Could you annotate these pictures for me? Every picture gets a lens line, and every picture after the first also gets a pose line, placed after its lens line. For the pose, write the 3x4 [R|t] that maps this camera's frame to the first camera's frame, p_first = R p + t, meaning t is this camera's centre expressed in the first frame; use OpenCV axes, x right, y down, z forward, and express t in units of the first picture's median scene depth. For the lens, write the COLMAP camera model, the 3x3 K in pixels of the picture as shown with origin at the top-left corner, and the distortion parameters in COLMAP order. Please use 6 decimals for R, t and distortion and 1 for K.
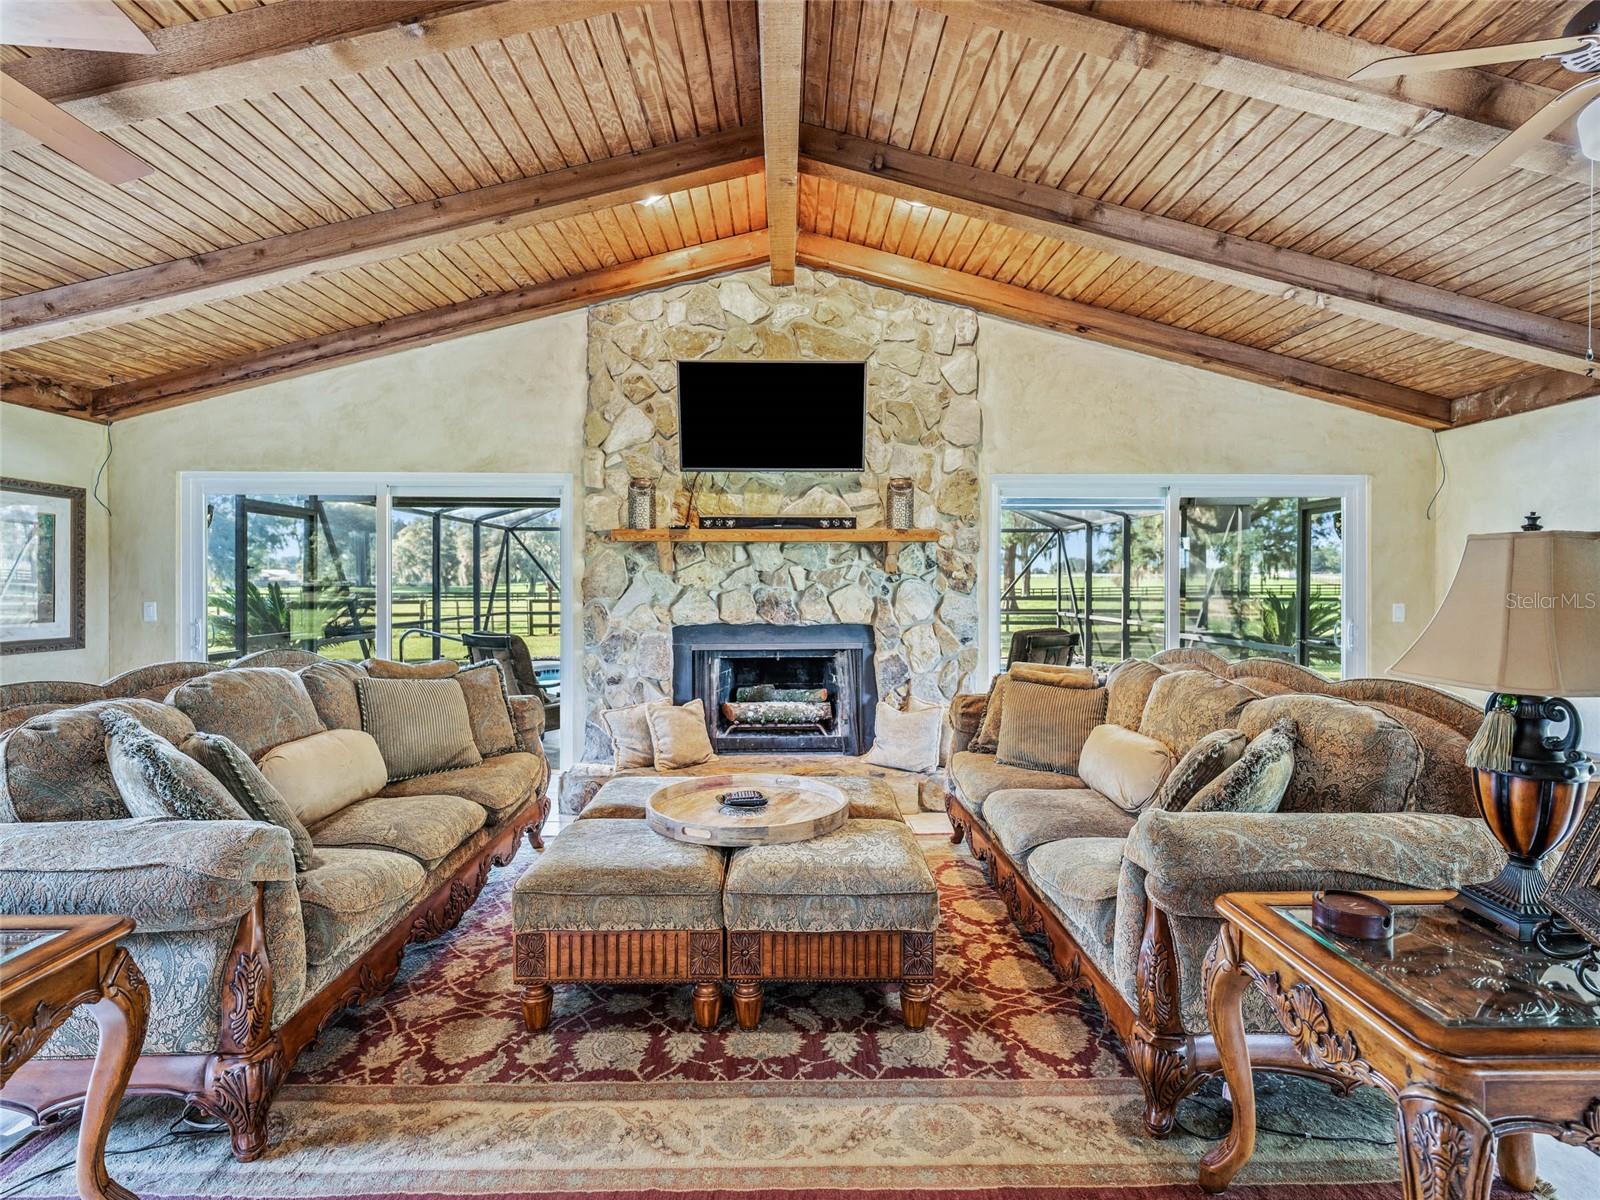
lens RADIAL K [[780.2, 0, 802.8], [0, 780.2, 587.1], [0, 0, 1]] dist [-0.002314, 0.000609]
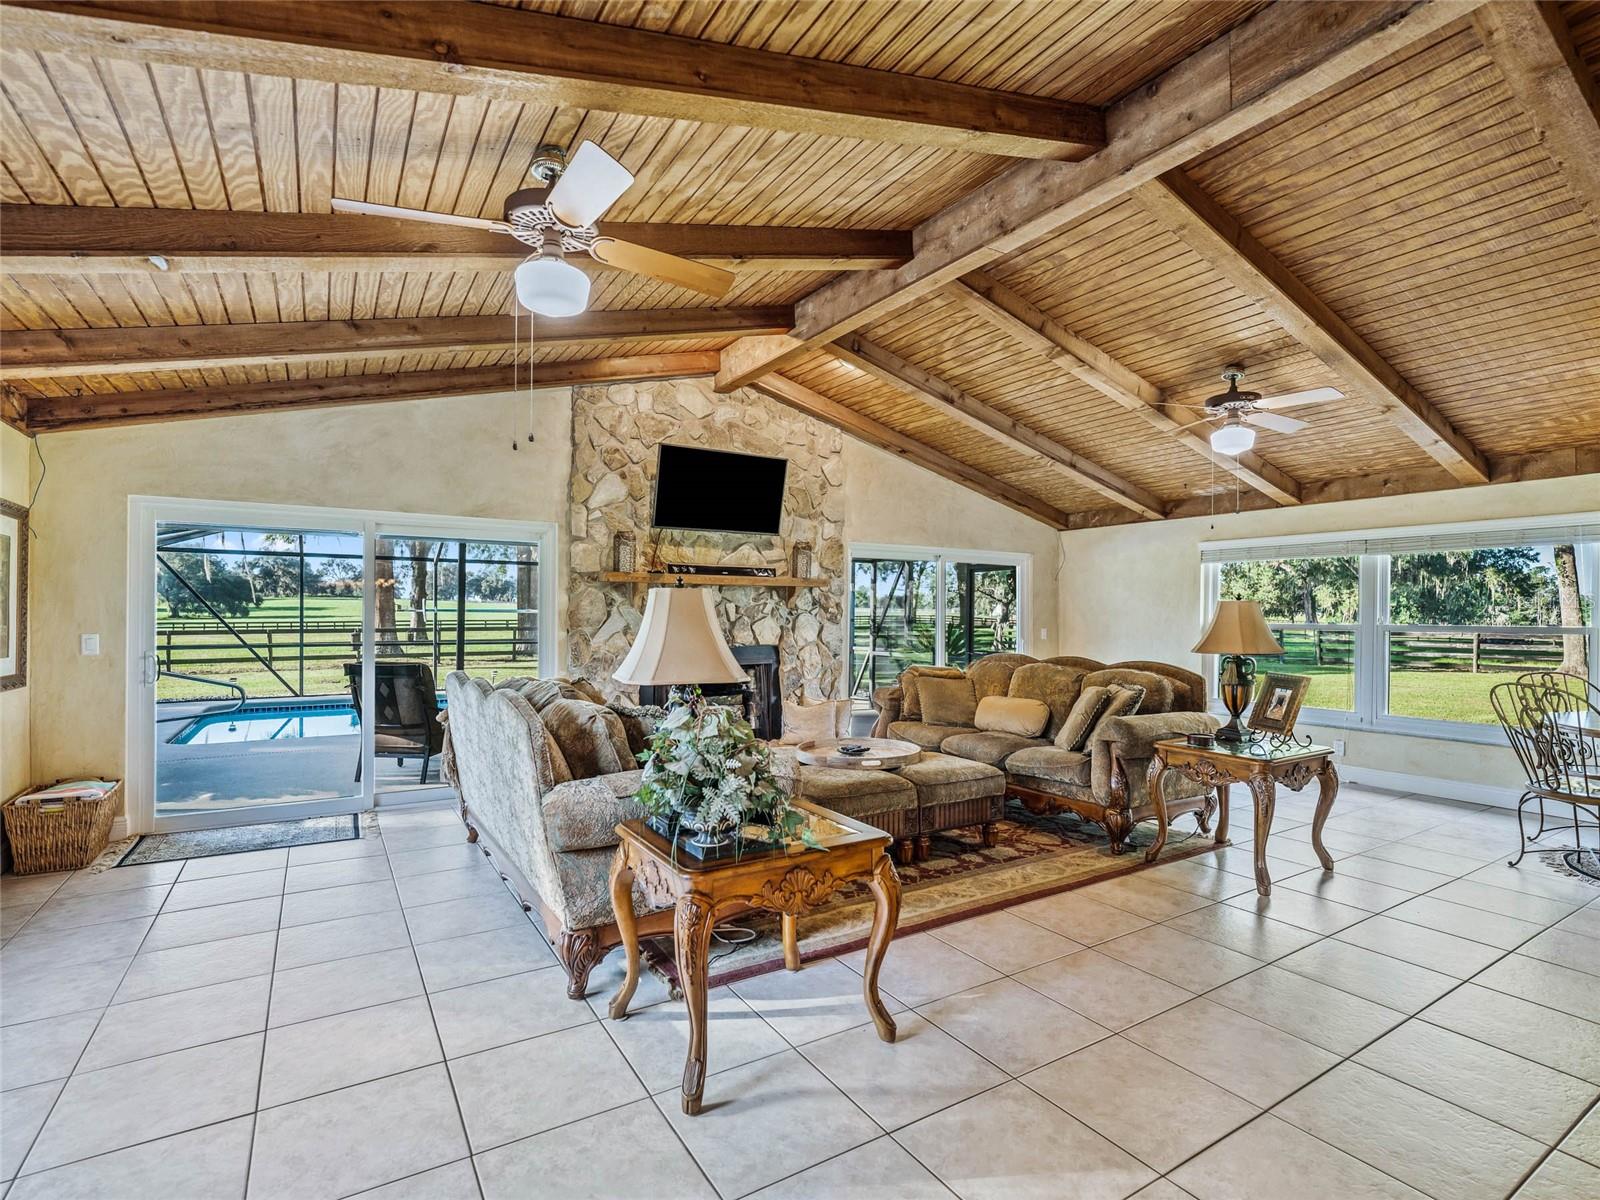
lens RADIAL K [[739.6, 0, 795.3], [0, 739.6, 614.3], [0, 0, 1]] dist [-0.003968, 0.000356]
pose [[0.871243, 0.004583, 0.490830, -0.537599], [-0.002239, 0.999983, -0.005363, -0.001071], [-0.490846, 0.003573, 0.871239, -0.165531]]
